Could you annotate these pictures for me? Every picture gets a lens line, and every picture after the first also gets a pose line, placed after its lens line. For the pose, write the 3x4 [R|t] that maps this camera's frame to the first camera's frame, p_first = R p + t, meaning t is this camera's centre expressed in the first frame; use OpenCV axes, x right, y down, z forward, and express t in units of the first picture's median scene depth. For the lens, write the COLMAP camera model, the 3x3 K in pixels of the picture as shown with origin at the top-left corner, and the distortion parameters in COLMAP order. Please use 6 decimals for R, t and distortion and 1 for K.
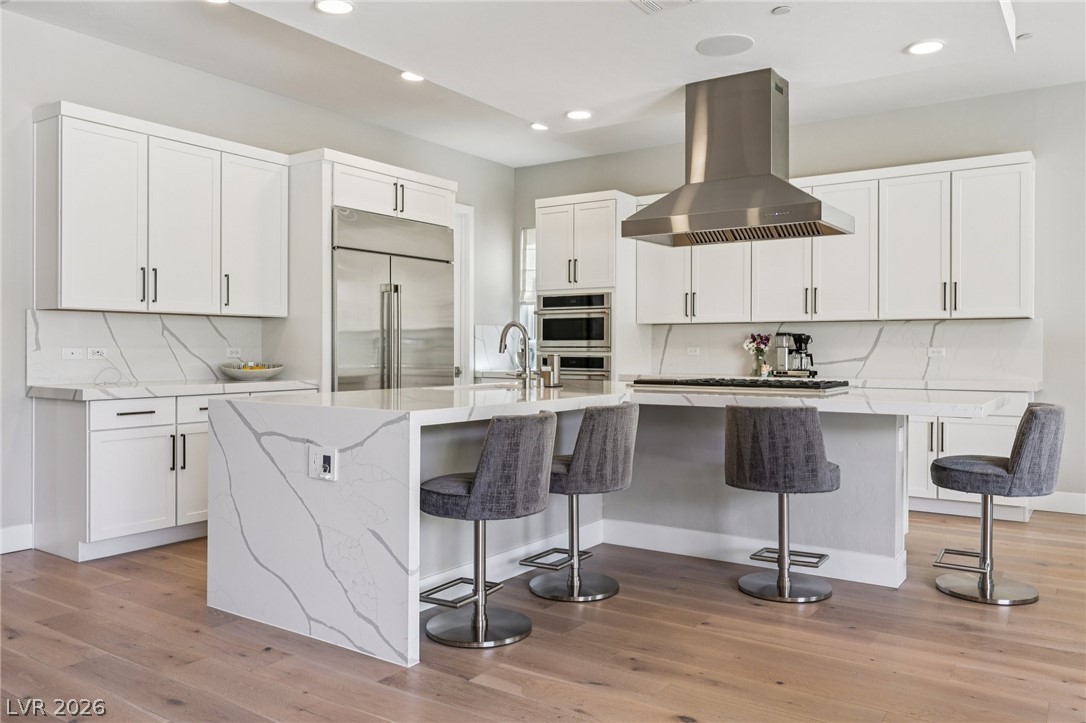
lens RADIAL K [[820.7, 0, 545.9], [0, 820.7, 359.7], [0, 0, 1]] dist [0.001598, 0.005552]
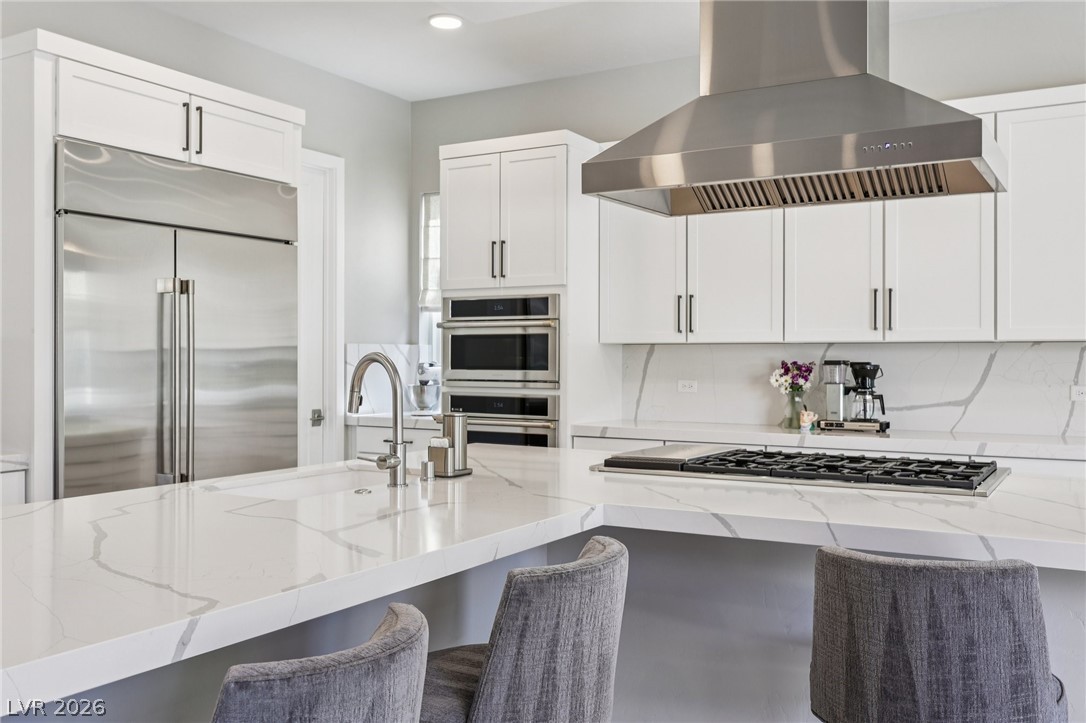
lens RADIAL K [[982.6, 0, 548.6], [0, 982.6, 357.8], [0, 0, 1]] dist [0.012530, -0.023529]
pose [[0.997365, -0.000295, 0.072541, 0.021117], [0.001204, 0.999921, -0.012493, -0.030166], [-0.072532, 0.012547, 0.997287, 0.318964]]
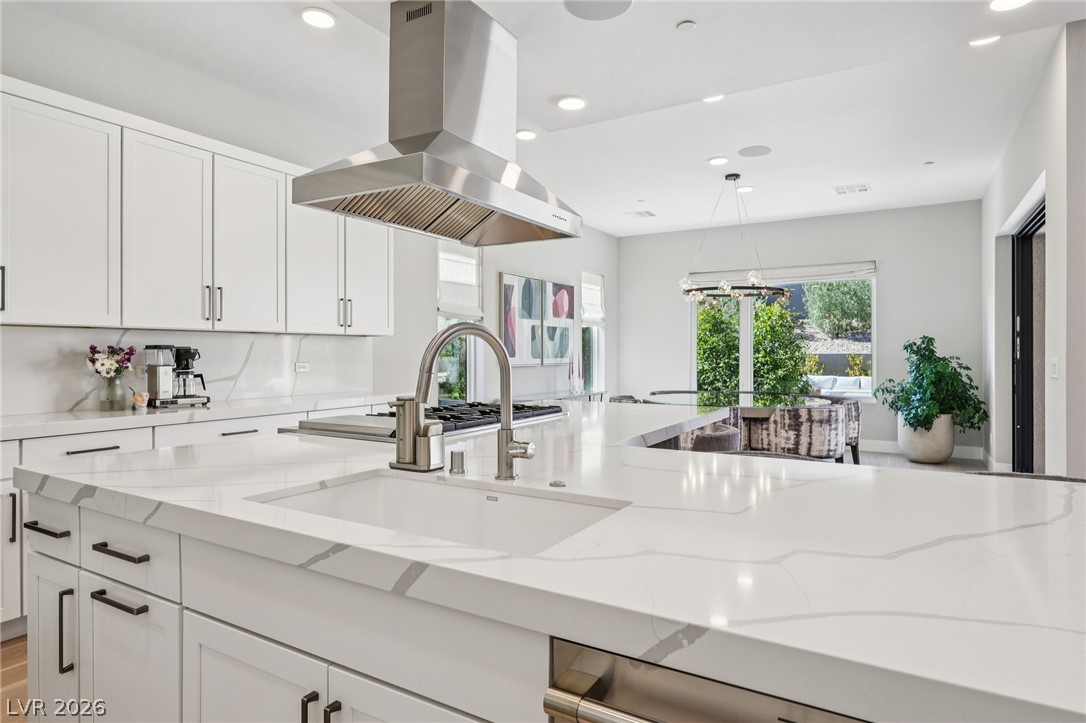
lens RADIAL K [[624.0, 0, 545.6], [0, 624.0, 355.2], [0, 0, 1]] dist [0.002448, 0.000175]
pose [[-0.062722, -0.003257, 0.998026, -0.307827], [0.015987, 0.999863, 0.004268, -0.024885], [-0.997903, 0.016223, -0.062661, 0.833564]]
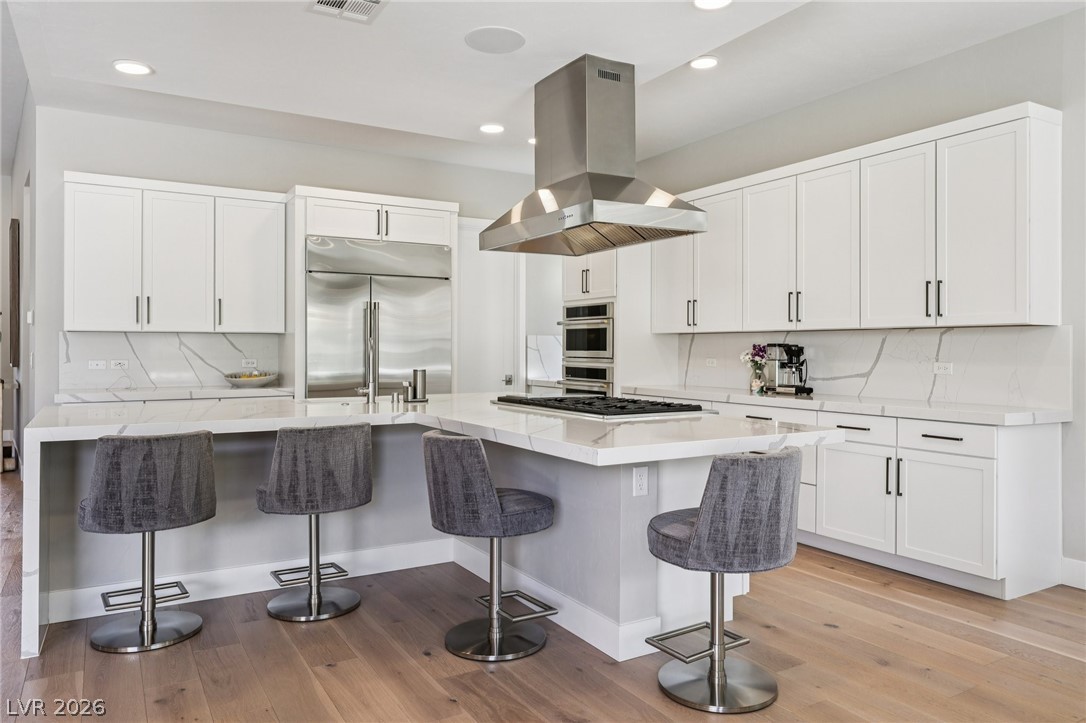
lens RADIAL K [[747.9, 0, 542.0], [0, 747.9, 353.9], [0, 0, 1]] dist [-0.001136, 0.002348]
pose [[0.906516, 0.002443, -0.422164, 0.471550], [-0.005080, 0.999974, -0.005120, -0.019218], [0.422140, 0.006786, 0.906505, 0.198093]]
